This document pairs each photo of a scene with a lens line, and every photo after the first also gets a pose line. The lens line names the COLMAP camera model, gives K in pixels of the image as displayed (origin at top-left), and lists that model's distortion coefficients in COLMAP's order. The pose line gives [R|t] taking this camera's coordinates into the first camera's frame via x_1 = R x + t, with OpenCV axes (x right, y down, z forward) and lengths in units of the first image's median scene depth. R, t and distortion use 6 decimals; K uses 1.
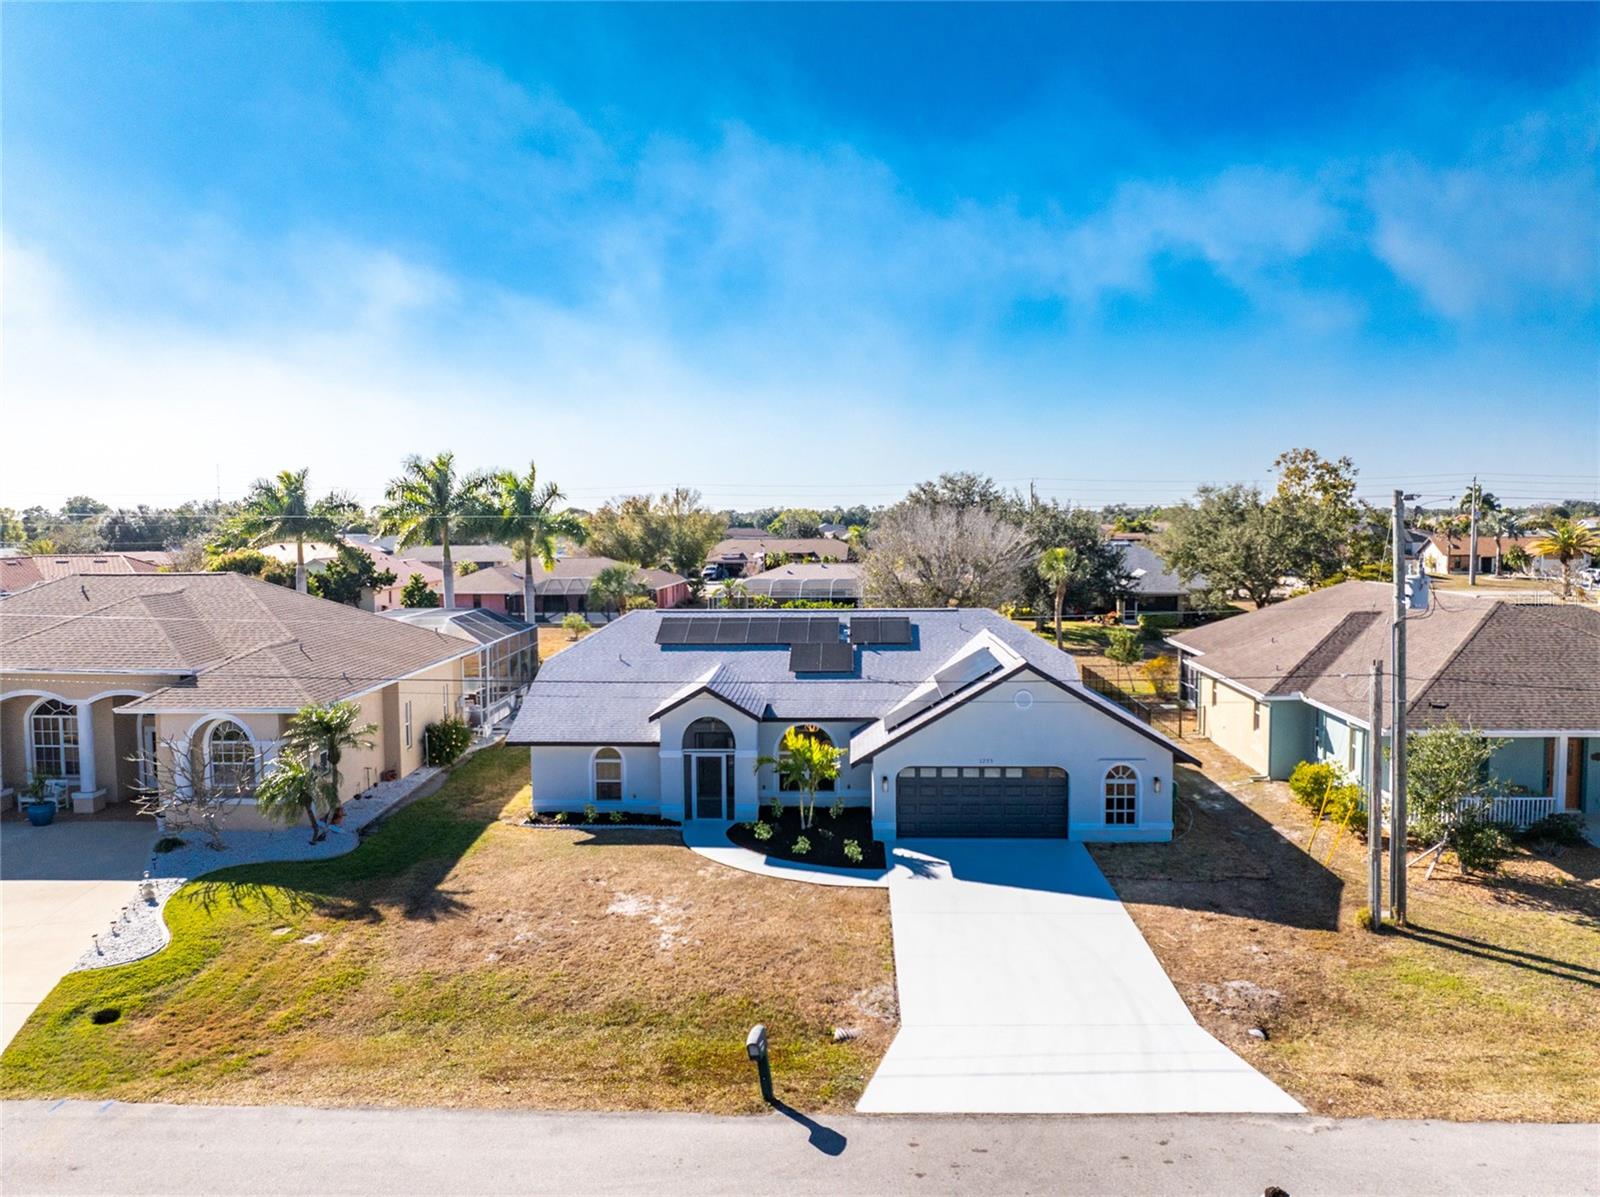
lens RADIAL K [[1124.8, 0, 800.0], [0, 1124.8, 598.5], [0, 0, 1]] dist [-0.006145, -0.055228]
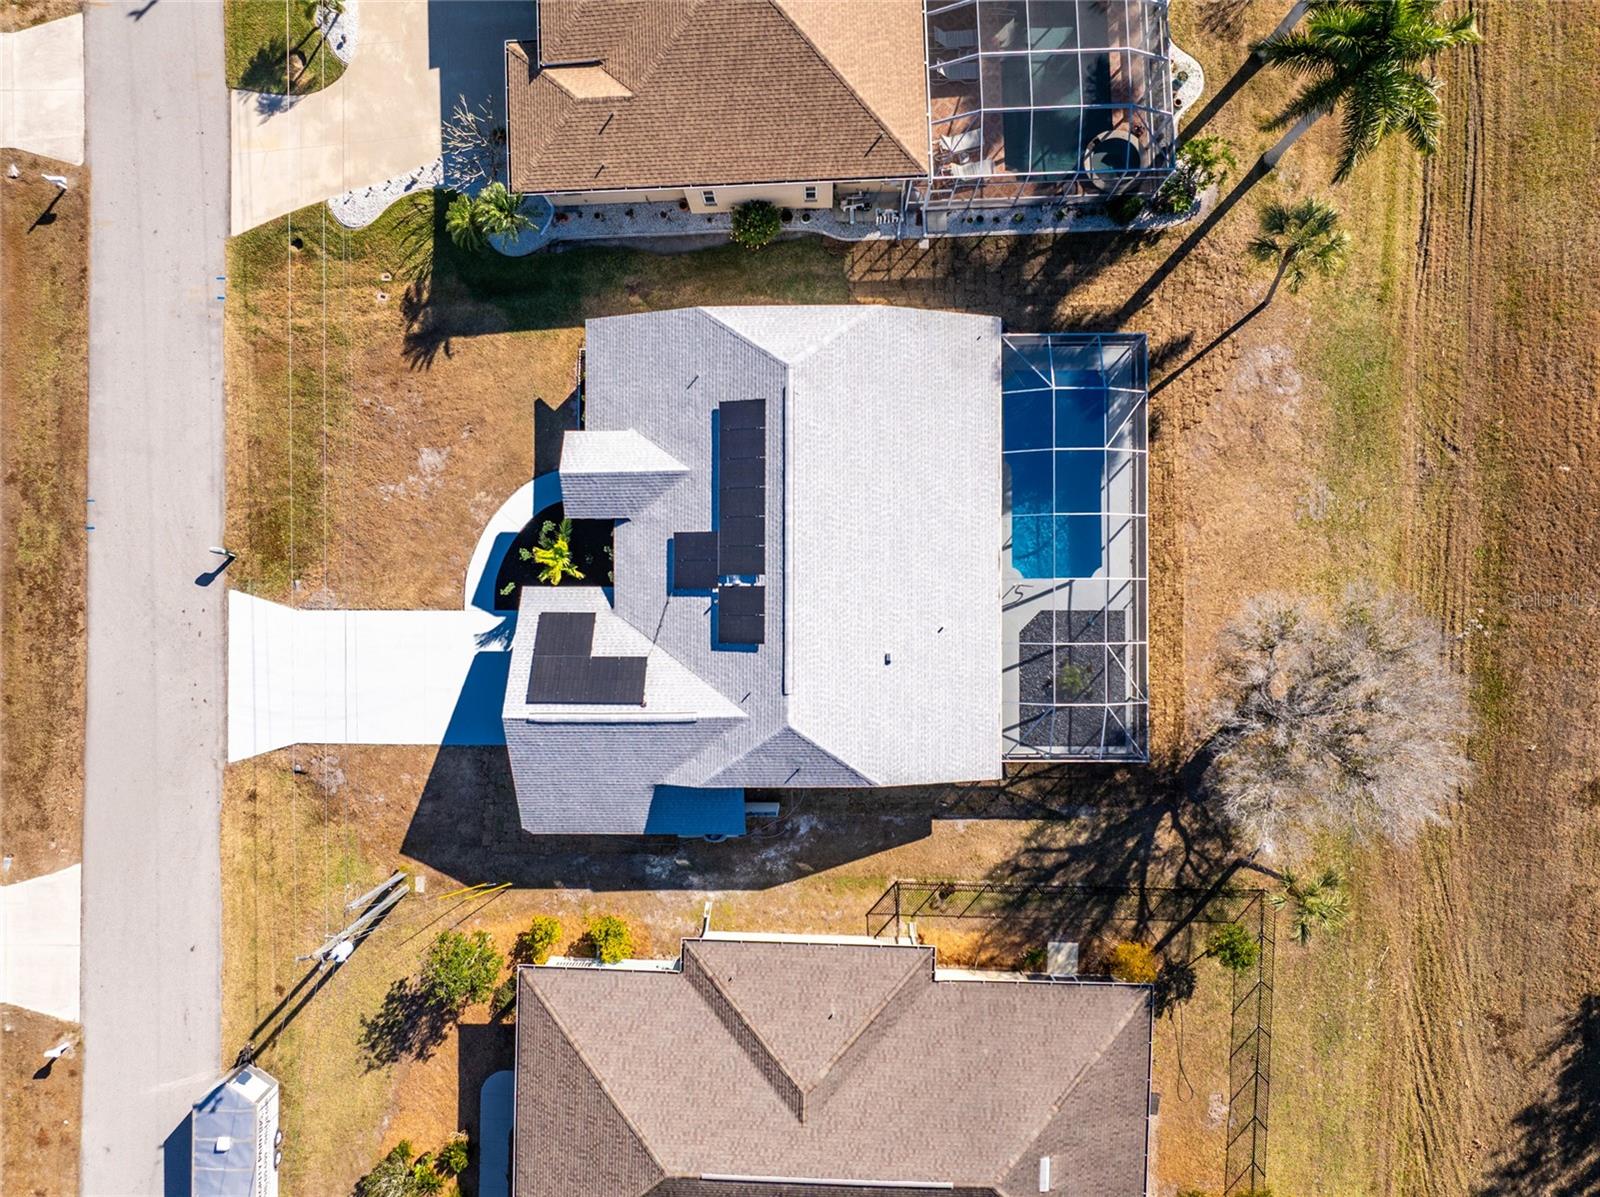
lens RADIAL K [[1124.8, 0, 800.0], [0, 1124.8, 598.5], [0, 0, 1]] dist [-0.006145, -0.055228]
pose [[0.044982, 0.998987, 0.000943, 0.087572], [-0.056224, 0.001589, 0.998417, -1.519937], [0.997404, -0.044964, 0.056238, 1.499752]]
